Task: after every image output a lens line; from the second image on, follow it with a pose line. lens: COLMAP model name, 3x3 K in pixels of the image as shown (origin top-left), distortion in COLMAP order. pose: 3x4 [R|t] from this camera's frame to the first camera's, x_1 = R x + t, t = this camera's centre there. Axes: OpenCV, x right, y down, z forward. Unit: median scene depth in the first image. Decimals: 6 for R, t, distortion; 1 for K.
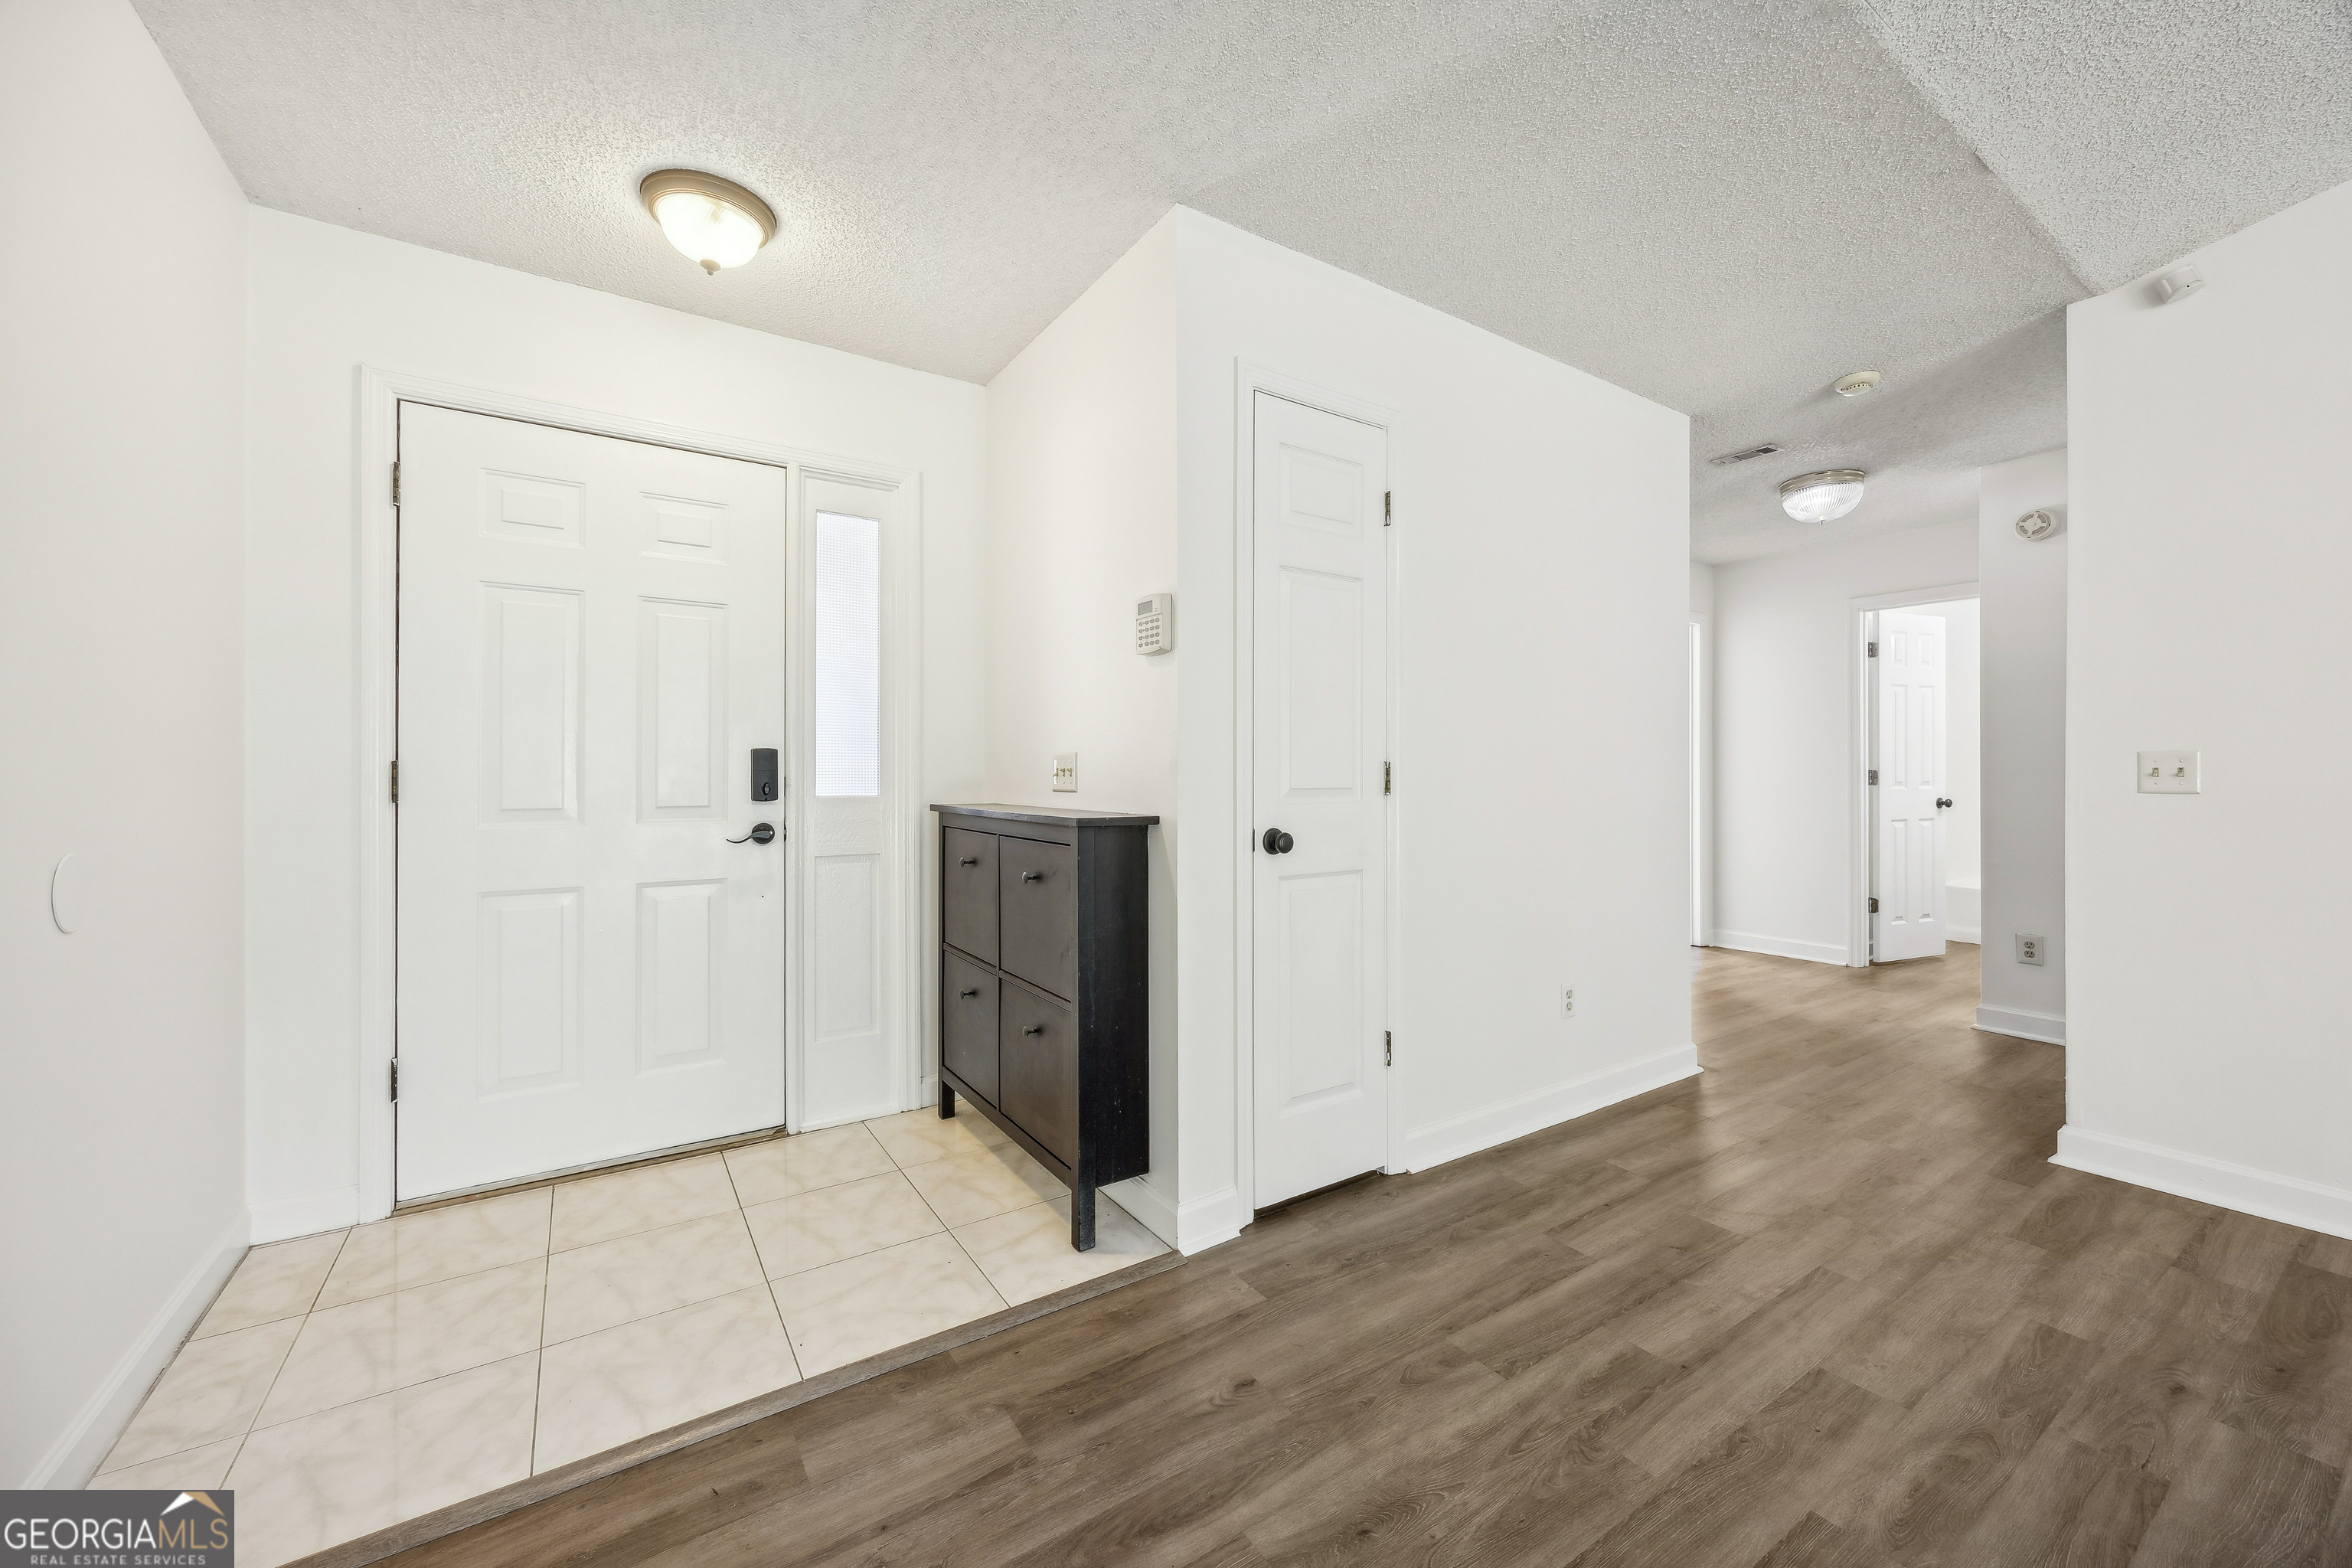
lens RADIAL K [[919.7, 0, 1212.9], [0, 919.7, 763.5], [0, 0, 1]] dist [-0.001120, 0.001165]
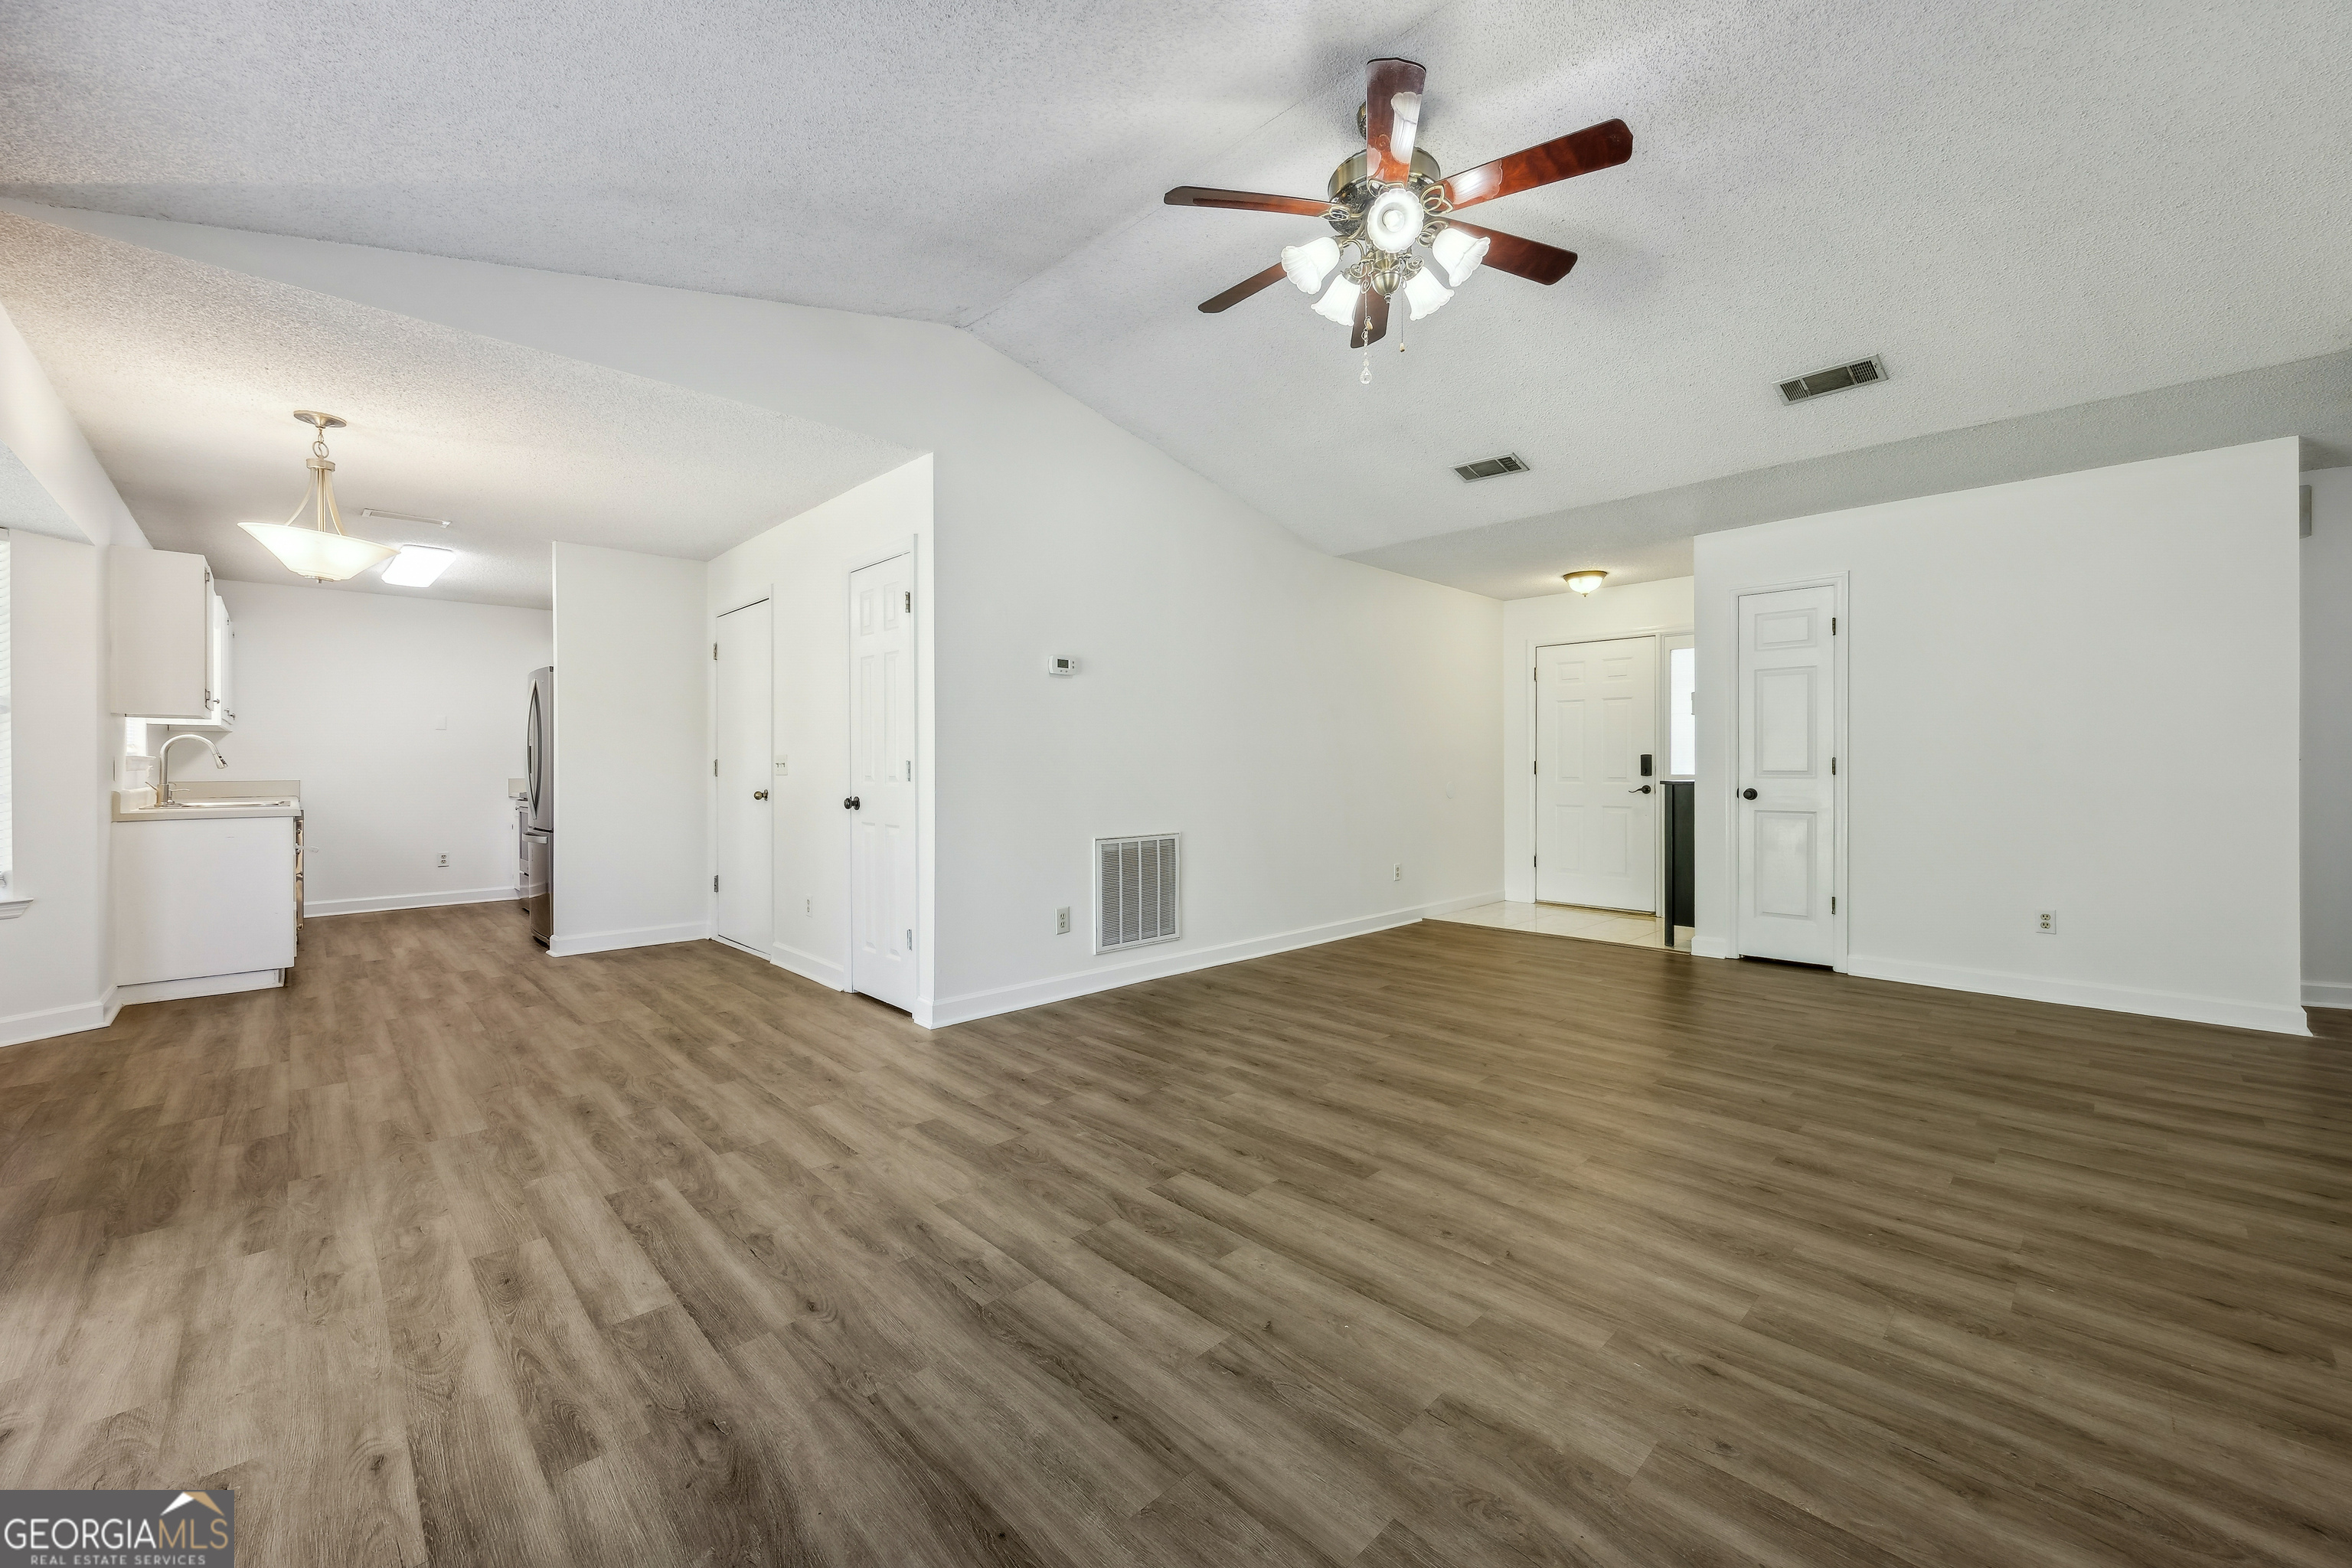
lens RADIAL K [[919.7, 0, 1208.0], [0, 919.7, 762.8], [0, 0, 1]] dist [-0.001120, 0.001165]
pose [[0.186650, -0.007174, -0.982400, 2.023967], [0.015415, 0.999872, -0.004373, -0.001822], [0.982306, -0.014327, 0.186736, -0.716963]]
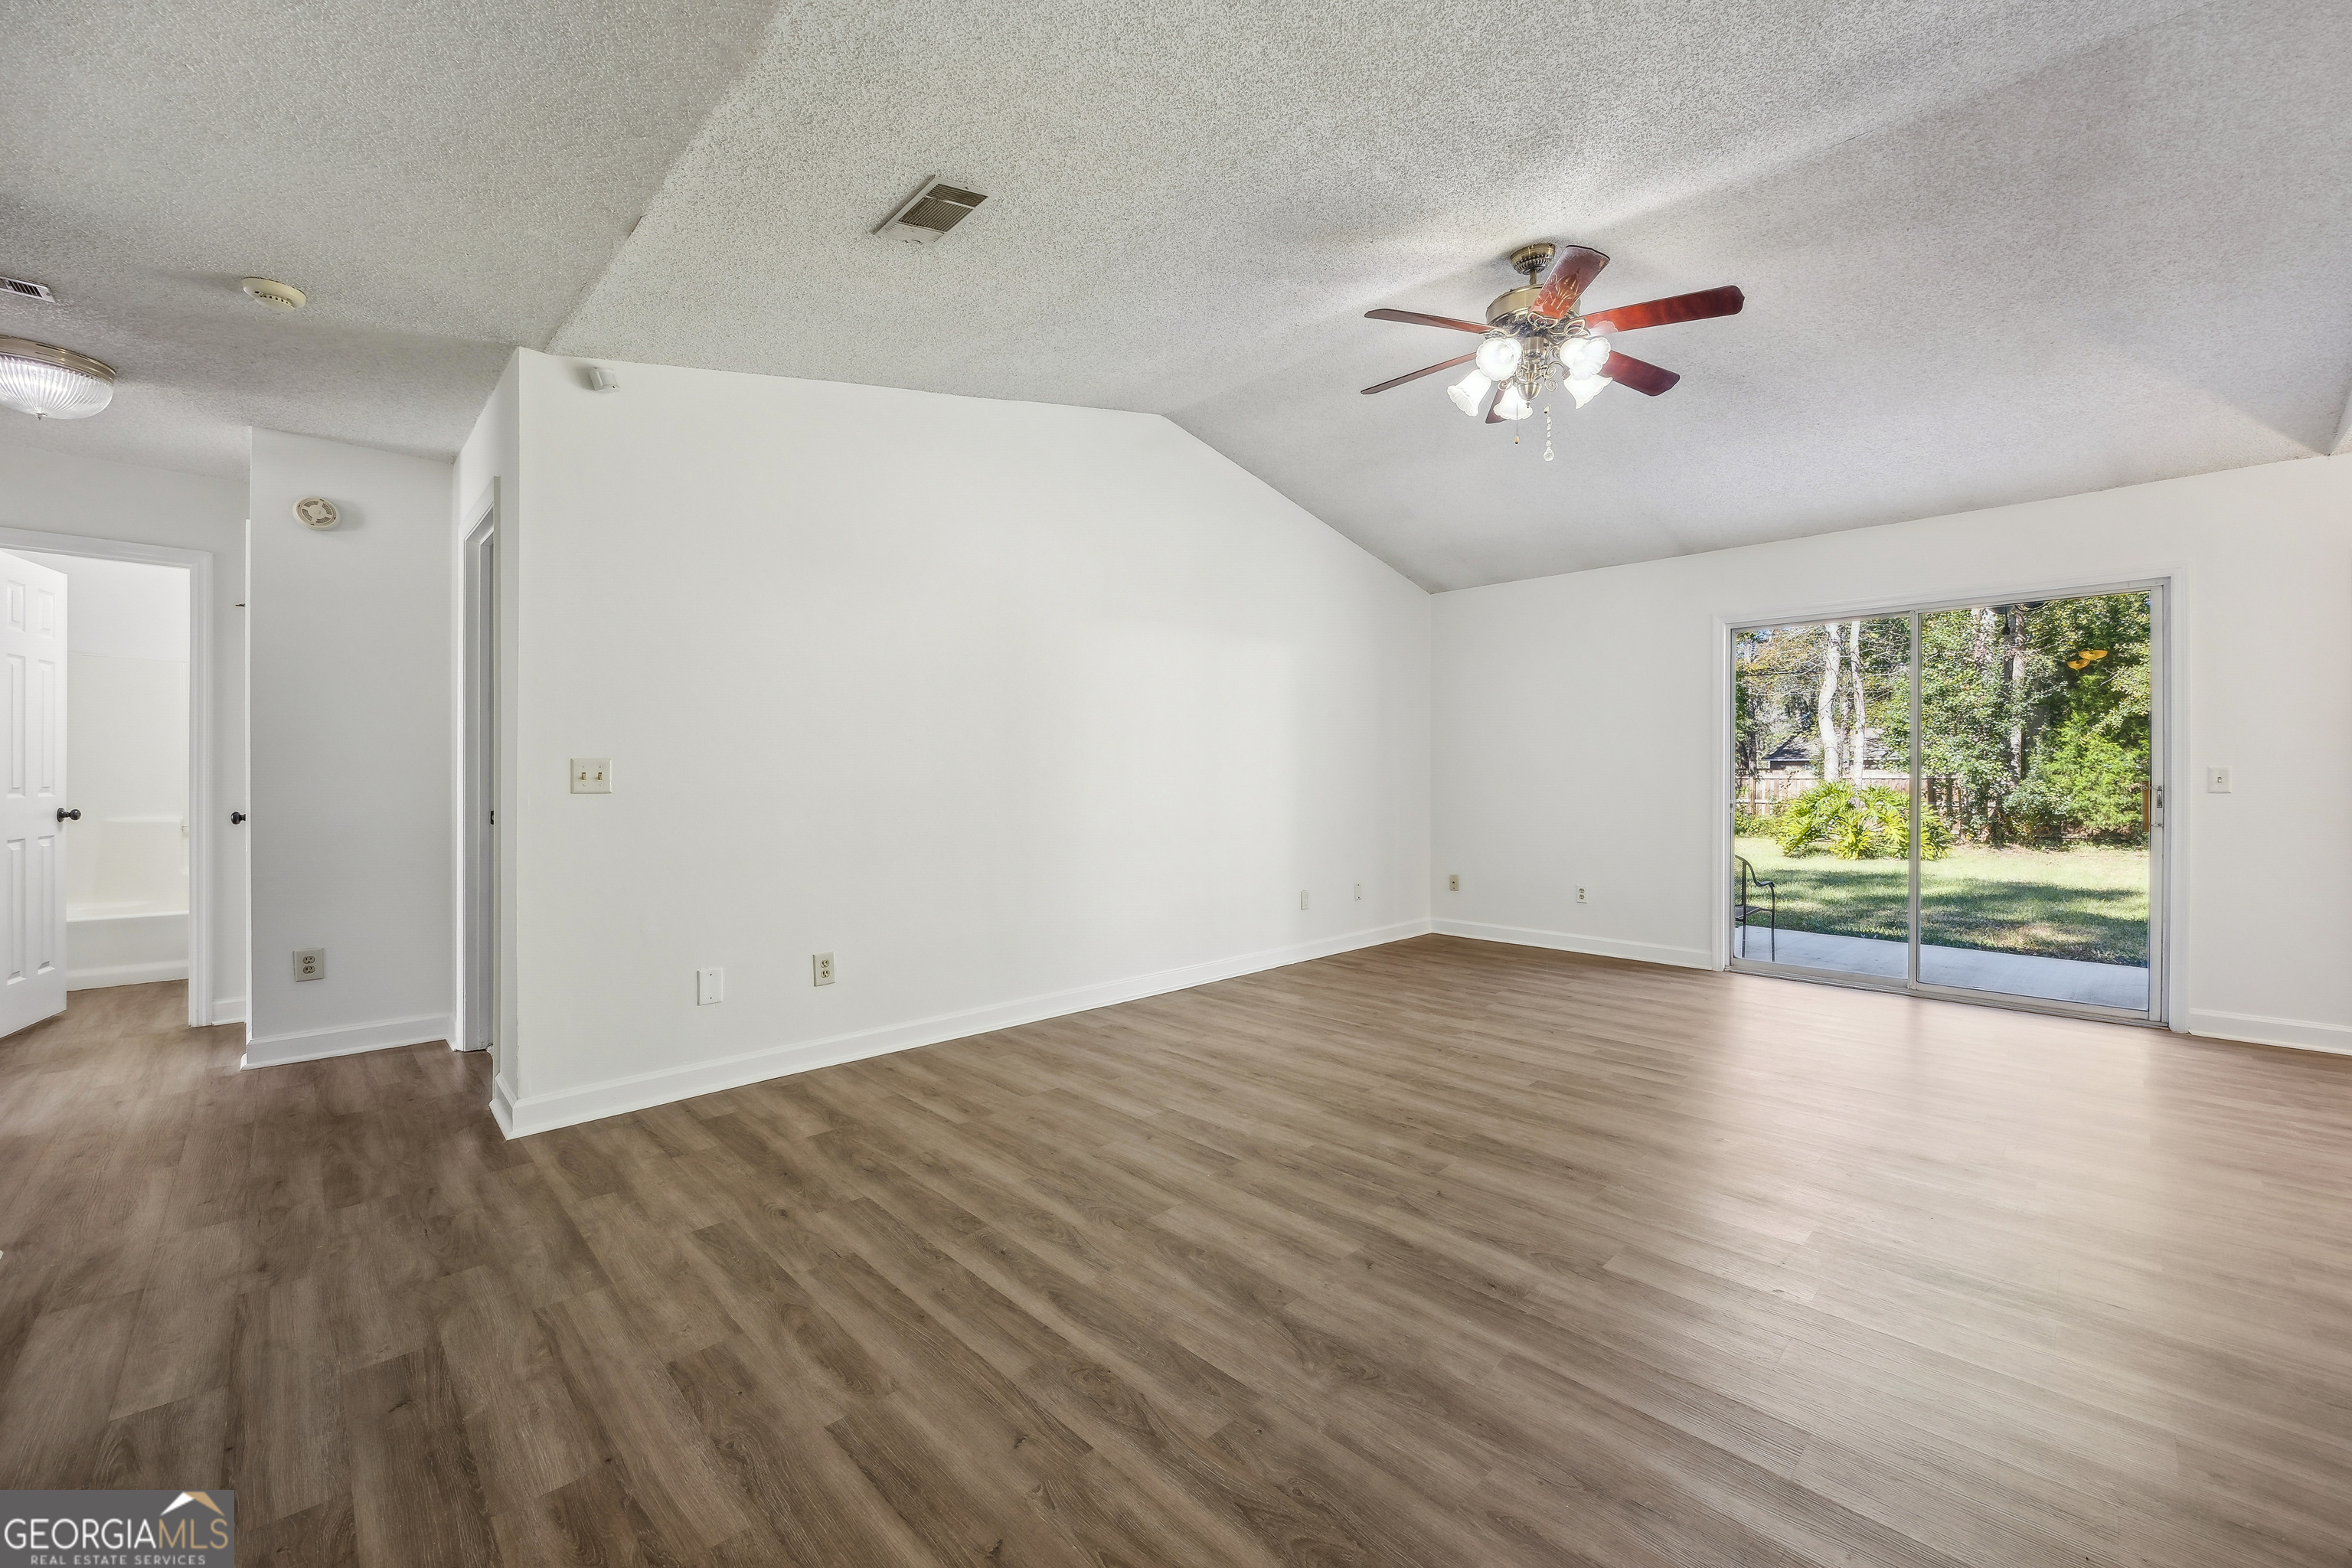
lens RADIAL K [[919.7, 0, 1200.3], [0, 919.7, 791.2], [0, 0, 1]] dist [-0.001120, 0.001165]
pose [[-0.182980, -0.016062, 0.982985, -0.325417], [-0.012185, 0.999827, 0.014069, 0.001238], [-0.983041, -0.009403, -0.183144, 0.454527]]
